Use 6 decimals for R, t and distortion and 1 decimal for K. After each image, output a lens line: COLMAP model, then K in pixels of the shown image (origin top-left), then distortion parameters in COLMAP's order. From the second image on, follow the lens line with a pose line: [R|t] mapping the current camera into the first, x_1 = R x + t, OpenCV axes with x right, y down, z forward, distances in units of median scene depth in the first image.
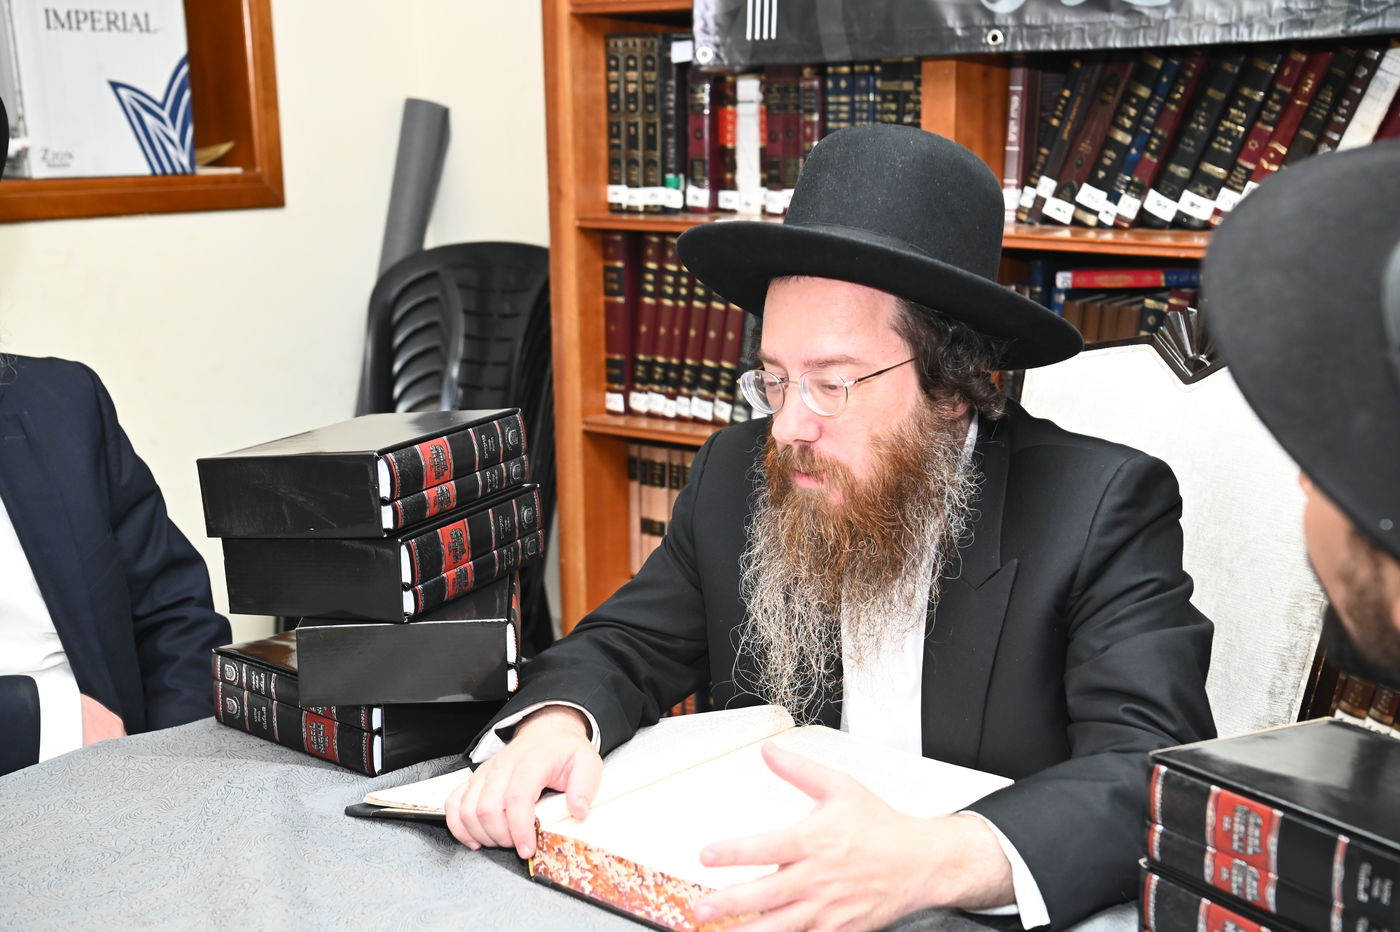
lens RADIAL K [[1895.2, 0, 697.5], [0, 1895.2, 456.0], [0, 0, 1]] dist [0.190518, 0.000000]
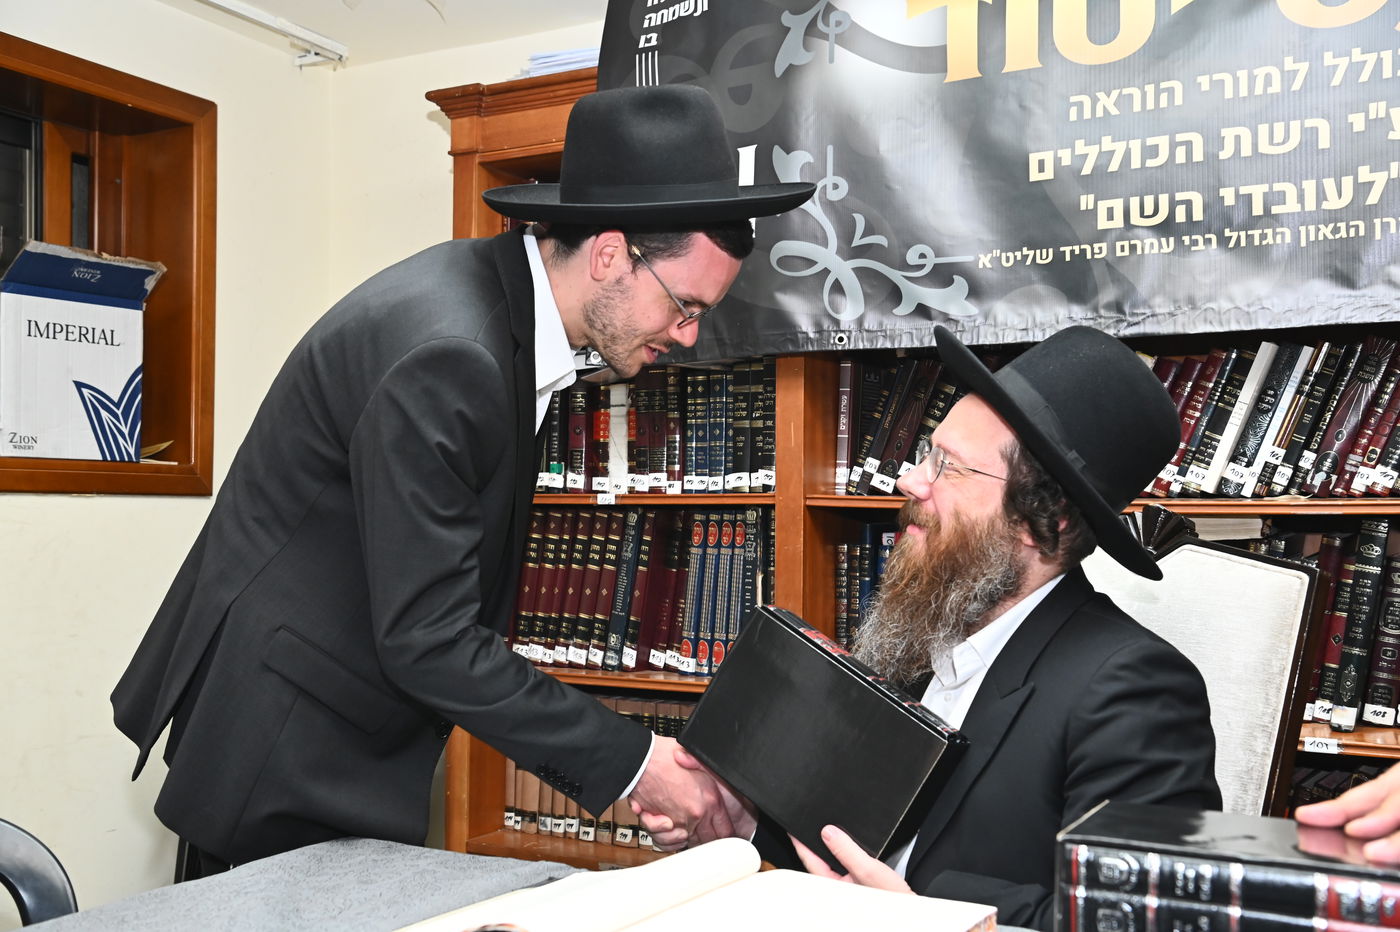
lens RADIAL K [[1439.3, 0, 693.9], [0, 1439.3, 464.9], [0, 0, 1]] dist [0.050952, 0.000000]
pose [[0.986638, 0.029041, 0.160321, -0.083262], [0.007299, 0.975121, -0.221552, 0.066875], [-0.162766, 0.219762, 0.961879, 0.111335]]
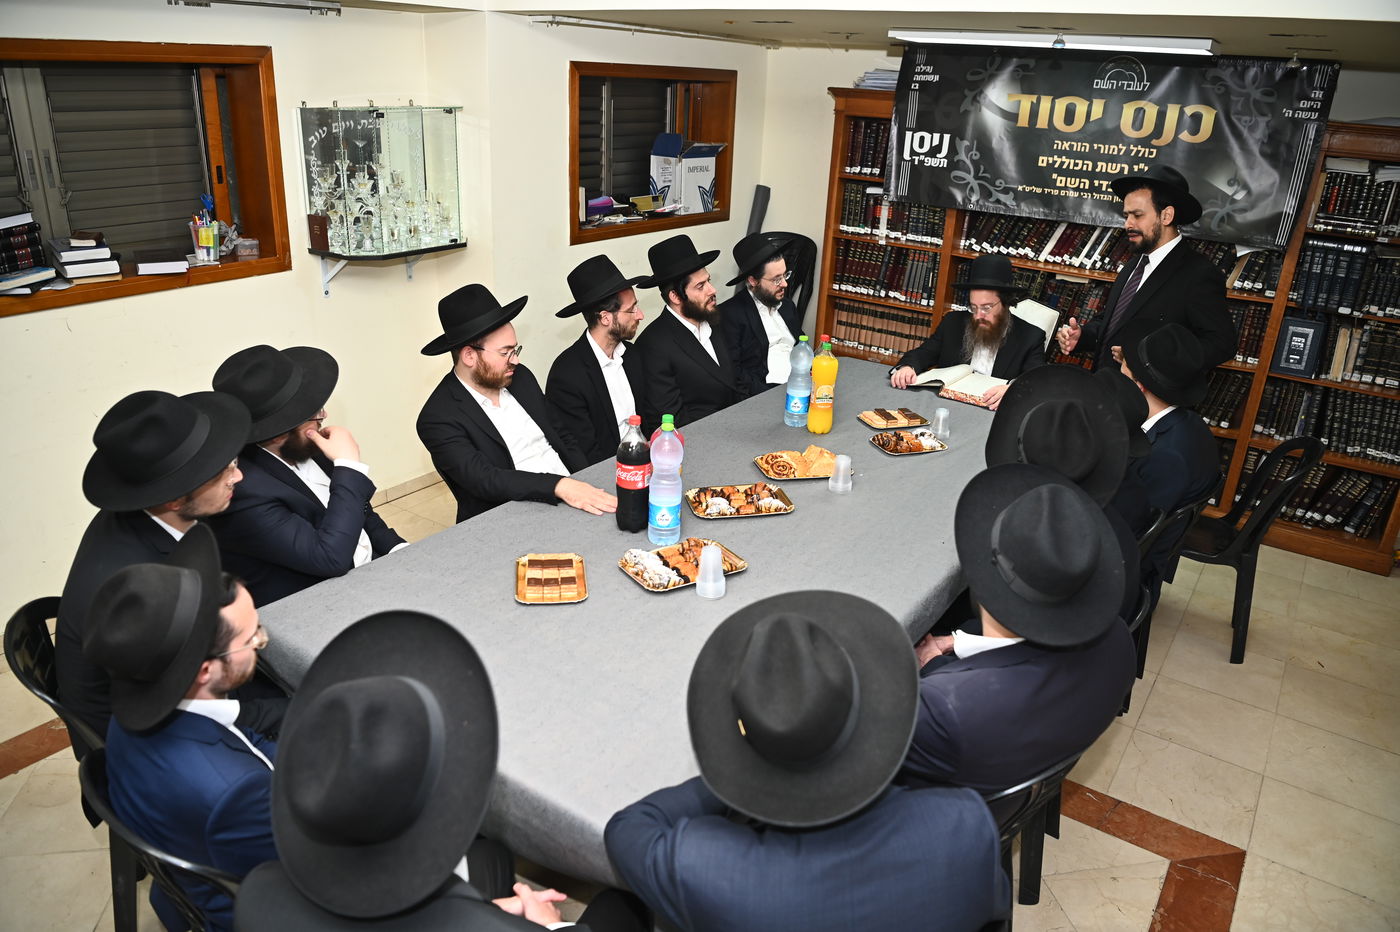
lens RADIAL K [[960.3, 0, 699.5], [0, 960.3, 464.7], [0, 0, 1]] dist [-0.070482, 0.015872]
pose [[0.995359, 0.030084, 0.091404, -0.522736], [-0.047867, 0.978808, 0.199106, -0.054494], [-0.083477, -0.202557, 0.975706, -0.902892]]
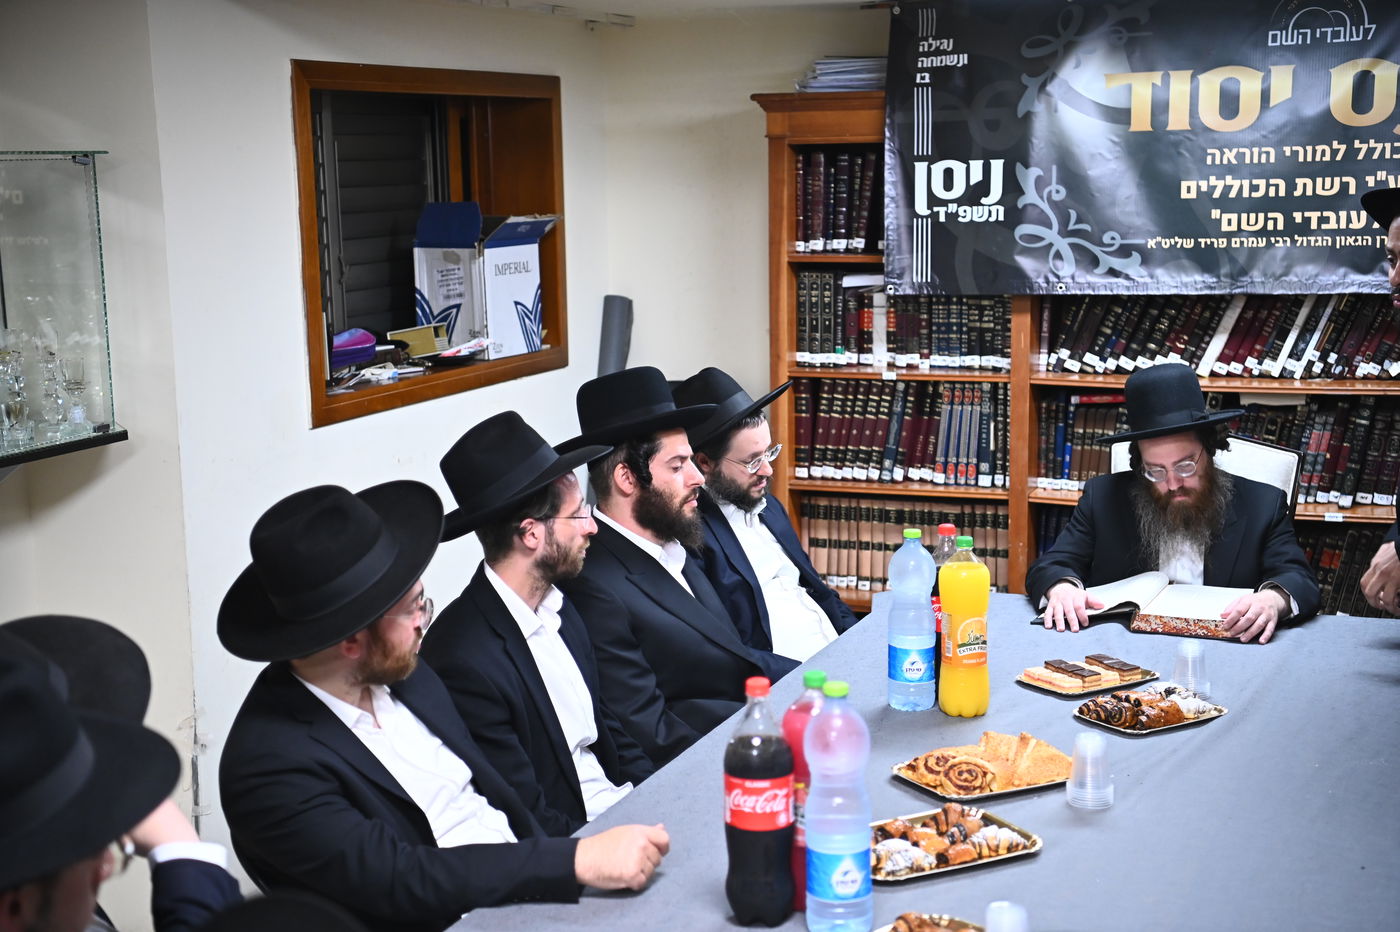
lens RADIAL K [[2030.1, 0, 707.0], [0, 2030.1, 465.0], [0, 0, 1]] dist [0.220528, 0.000000]
pose [[0.951324, -0.046111, 0.304723, -0.828182], [0.056481, 0.998083, -0.025298, 0.009002], [-0.302973, 0.041278, 0.952105, -0.918211]]
